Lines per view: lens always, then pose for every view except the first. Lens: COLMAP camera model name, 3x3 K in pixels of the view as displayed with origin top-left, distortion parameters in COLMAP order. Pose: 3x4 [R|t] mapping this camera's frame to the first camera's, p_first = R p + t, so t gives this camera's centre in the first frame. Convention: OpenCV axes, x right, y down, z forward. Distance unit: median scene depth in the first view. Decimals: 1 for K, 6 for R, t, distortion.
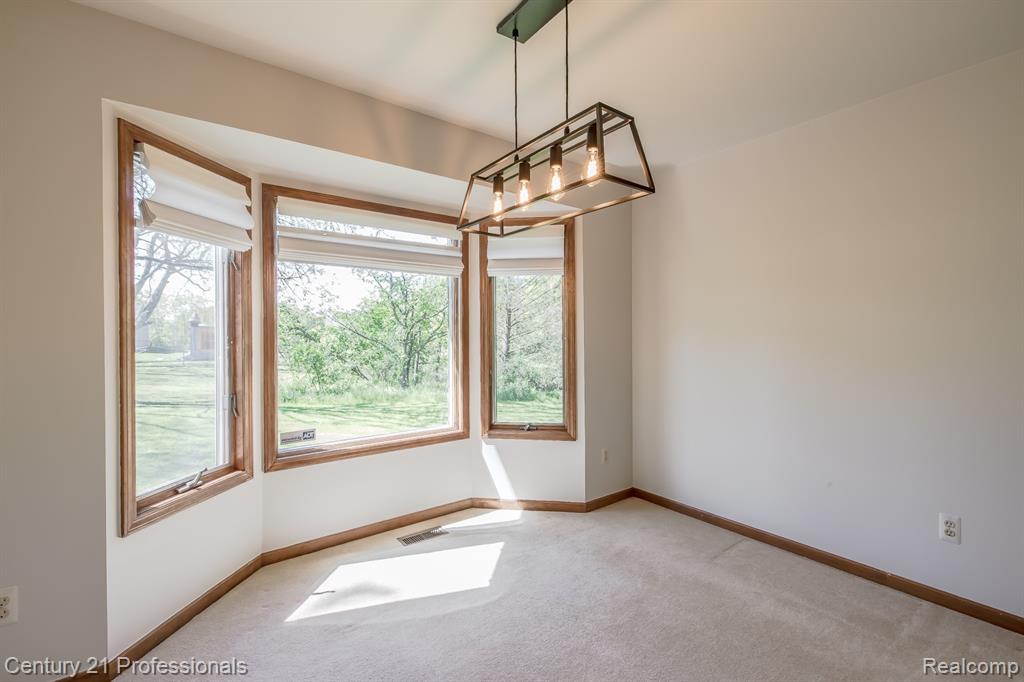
lens RADIAL K [[438.4, 0, 510.2], [0, 438.4, 336.4], [0, 0, 1]] dist [0.001868, 0.000247]
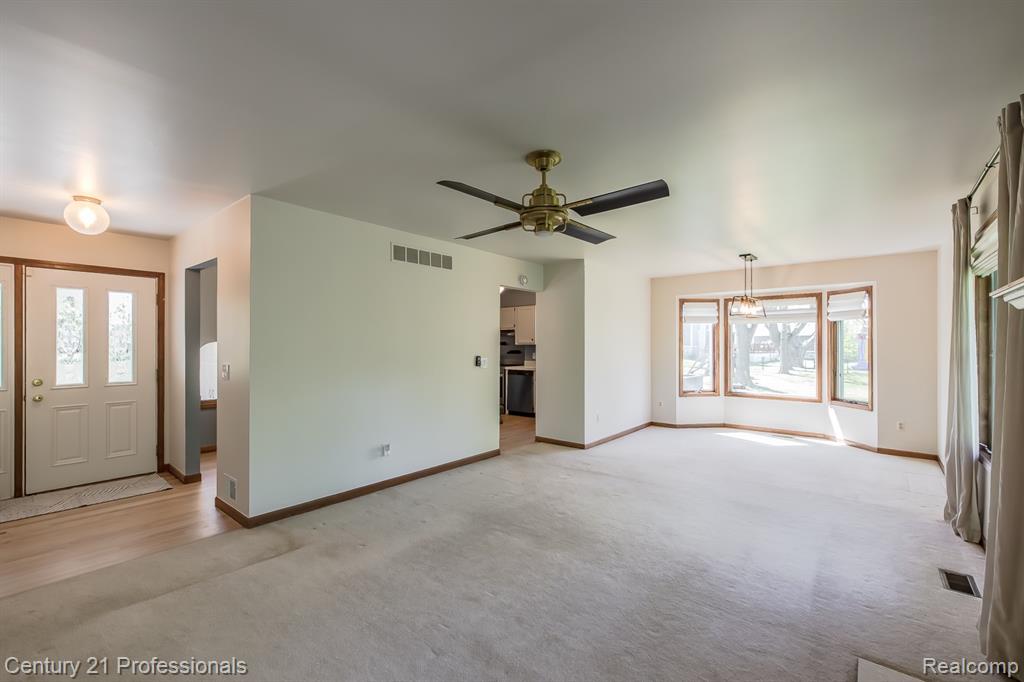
lens RADIAL K [[438.4, 0, 510.2], [0, 438.4, 336.4], [0, 0, 1]] dist [0.001868, 0.000247]
pose [[0.209614, -0.015053, -0.977668, 1.590674], [-0.010104, 0.999795, -0.017560, -0.021541], [0.977732, 0.013559, 0.209419, -0.814378]]
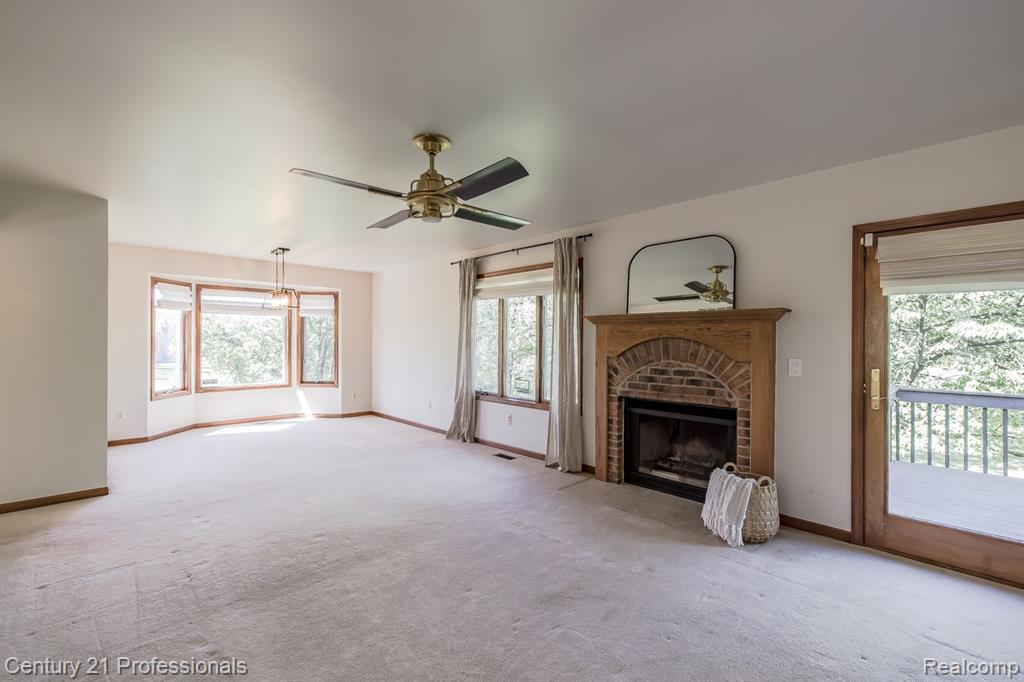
lens RADIAL K [[444.9, 0, 506.6], [0, 444.9, 343.6], [0, 0, 1]] dist [0.001237, 0.000104]
pose [[0.993893, 0.009738, 0.109921, 0.782171], [-0.009711, 0.999953, -0.000779, -0.004731], [-0.109923, -0.000293, 0.993940, -1.458107]]
